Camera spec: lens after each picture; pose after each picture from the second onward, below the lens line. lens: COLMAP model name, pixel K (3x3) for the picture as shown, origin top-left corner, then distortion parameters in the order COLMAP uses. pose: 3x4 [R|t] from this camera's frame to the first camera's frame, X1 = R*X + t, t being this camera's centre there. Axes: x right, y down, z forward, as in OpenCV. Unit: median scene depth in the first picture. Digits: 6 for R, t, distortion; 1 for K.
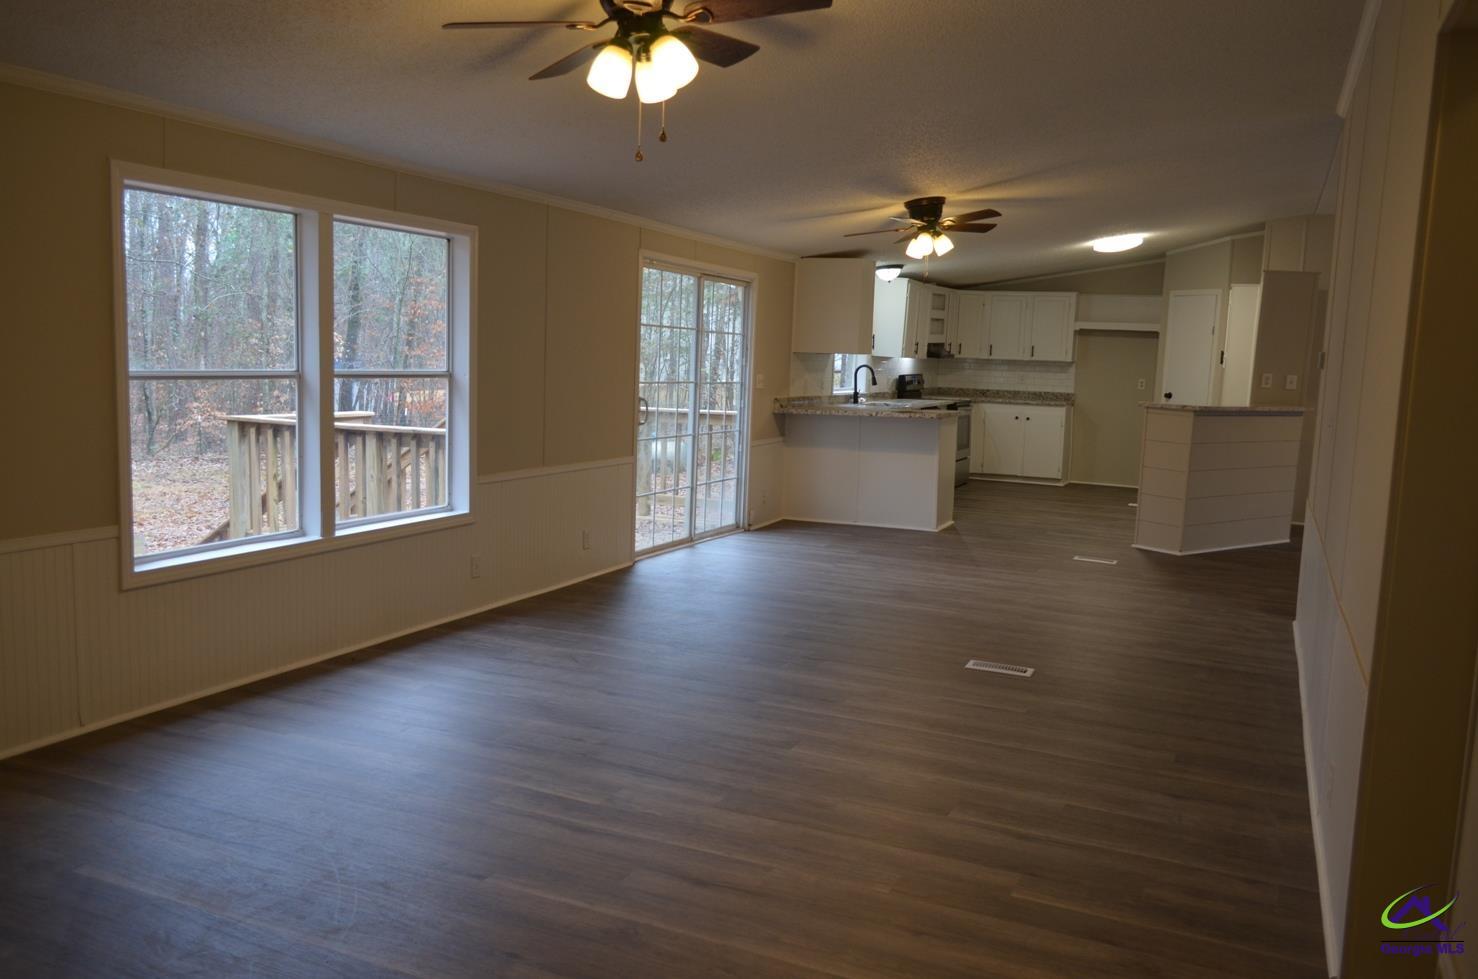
lens RADIAL K [[1134.4, 0, 736.4], [0, 1134.4, 489.6], [0, 0, 1]] dist [-0.012755, -0.005161]
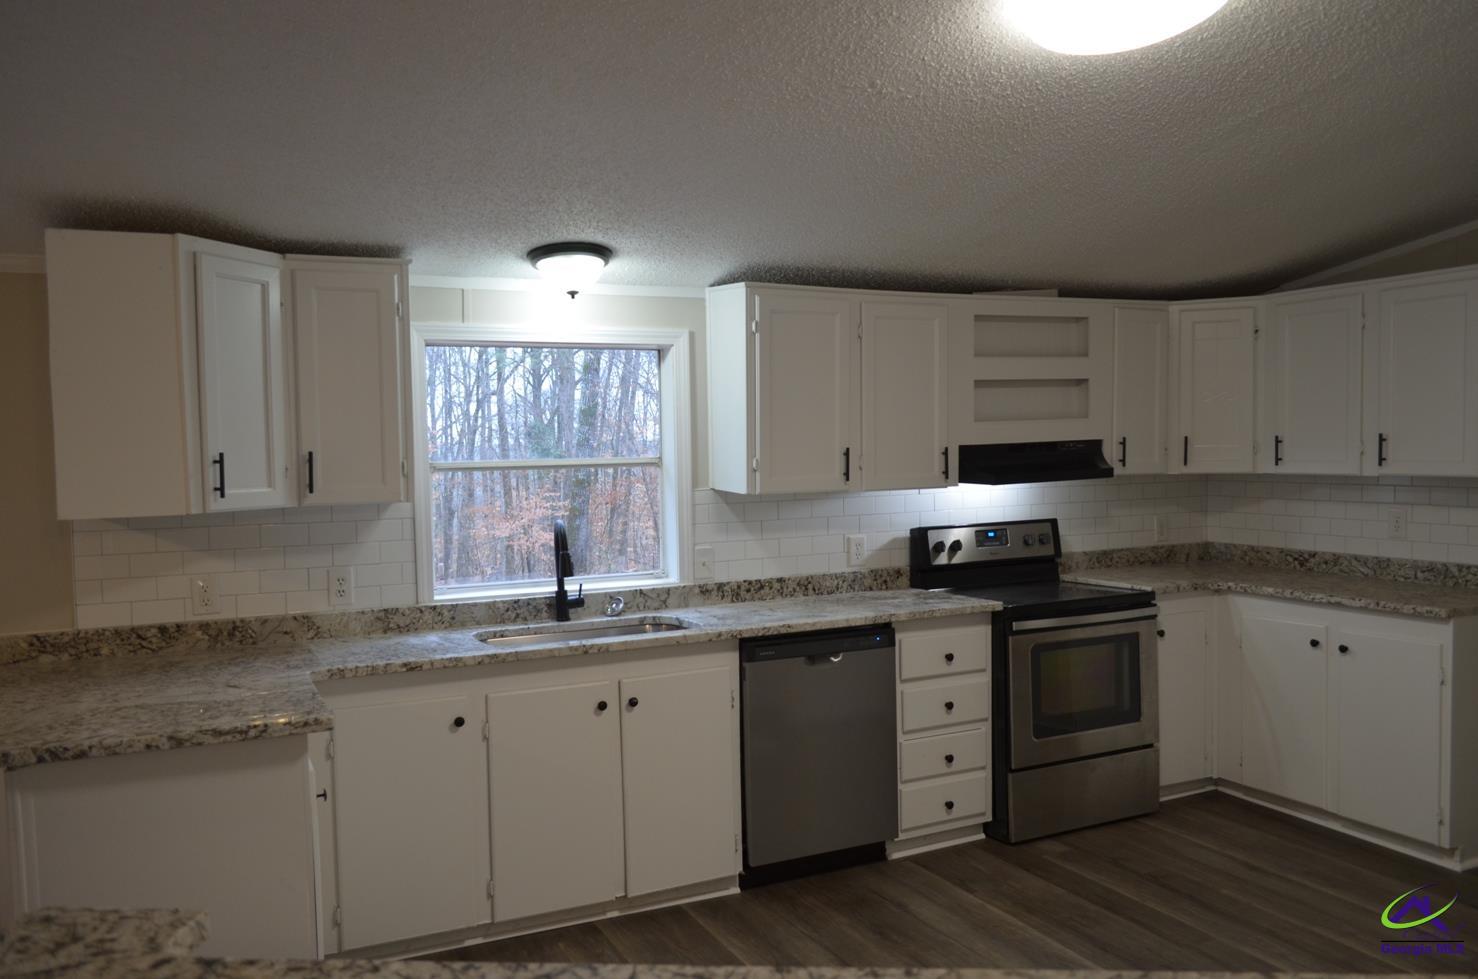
lens RADIAL K [[1134.4, 0, 741.1], [0, 1134.4, 494.9], [0, 0, 1]] dist [-0.012755, -0.005161]
pose [[0.776851, -0.019896, -0.629370, 0.333738], [-0.032675, 0.996880, -0.071847, -0.079092], [0.628836, 0.076379, 0.773777, 0.627447]]
